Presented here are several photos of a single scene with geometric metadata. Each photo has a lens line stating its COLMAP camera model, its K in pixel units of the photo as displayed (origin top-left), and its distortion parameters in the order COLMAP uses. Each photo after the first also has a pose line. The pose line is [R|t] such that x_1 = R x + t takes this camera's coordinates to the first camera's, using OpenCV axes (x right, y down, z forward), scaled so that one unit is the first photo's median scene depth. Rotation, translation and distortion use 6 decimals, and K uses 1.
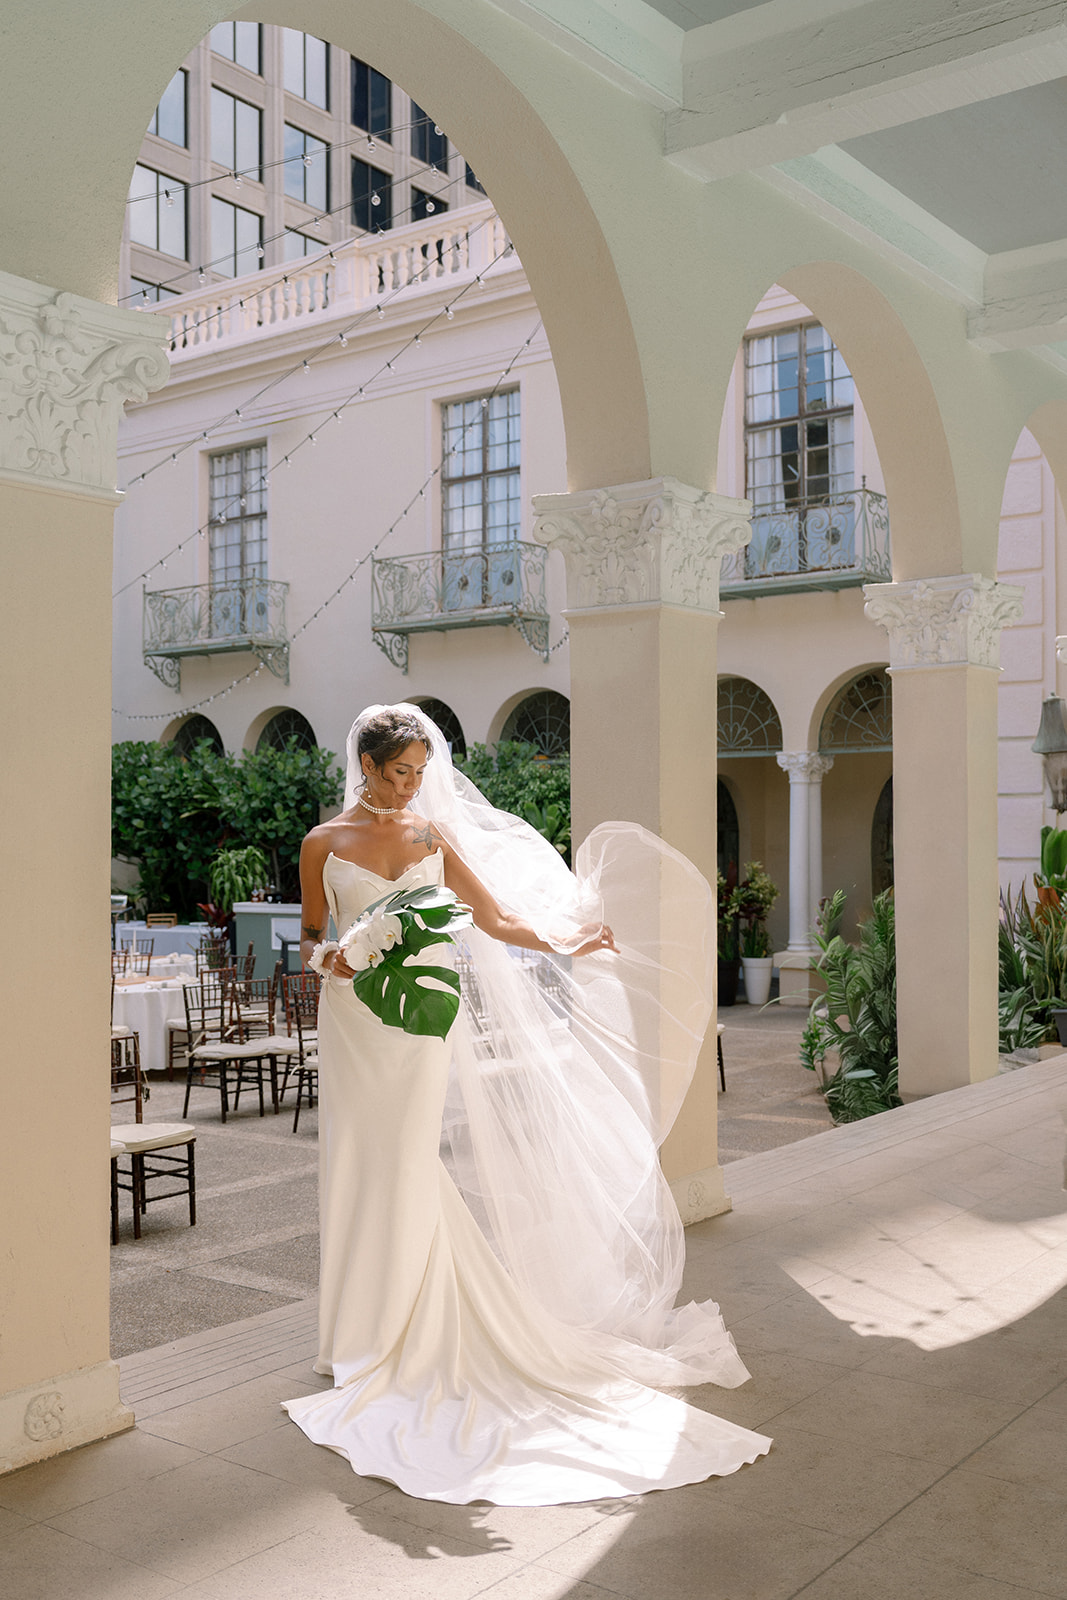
lens RADIAL K [[1599.0, 0, 533.5], [0, 1599.0, 800.0], [0, 0, 1]] dist [-0.005352, -0.001220]
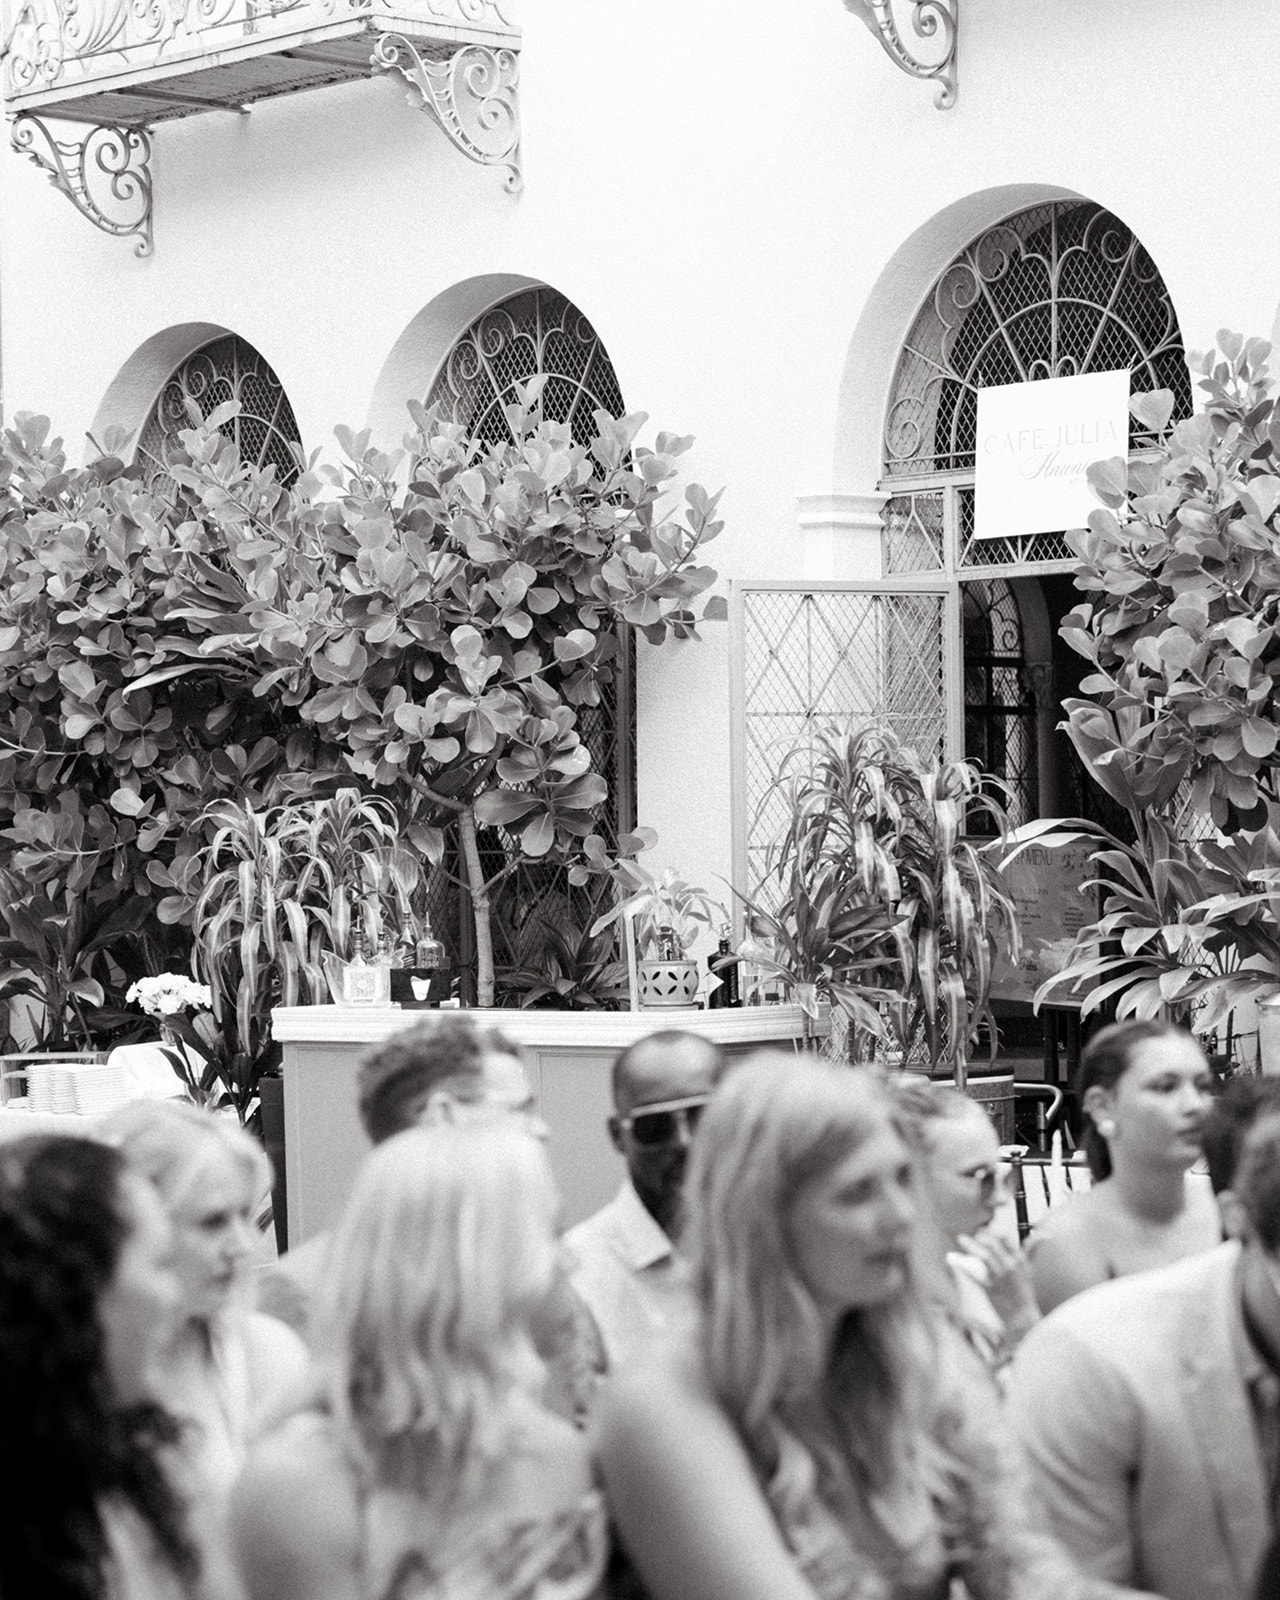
lens RADIAL K [[4287.5, 0, 640.0], [0, 4287.5, 800.0], [0, 0, 1]] dist [0.404630, -0.103324]
pose [[0.984283, -0.013108, -0.176109, -0.008120], [0.015046, 0.999840, 0.009673, 0.023595], [0.175954, -0.012171, 0.984323, 0.308160]]
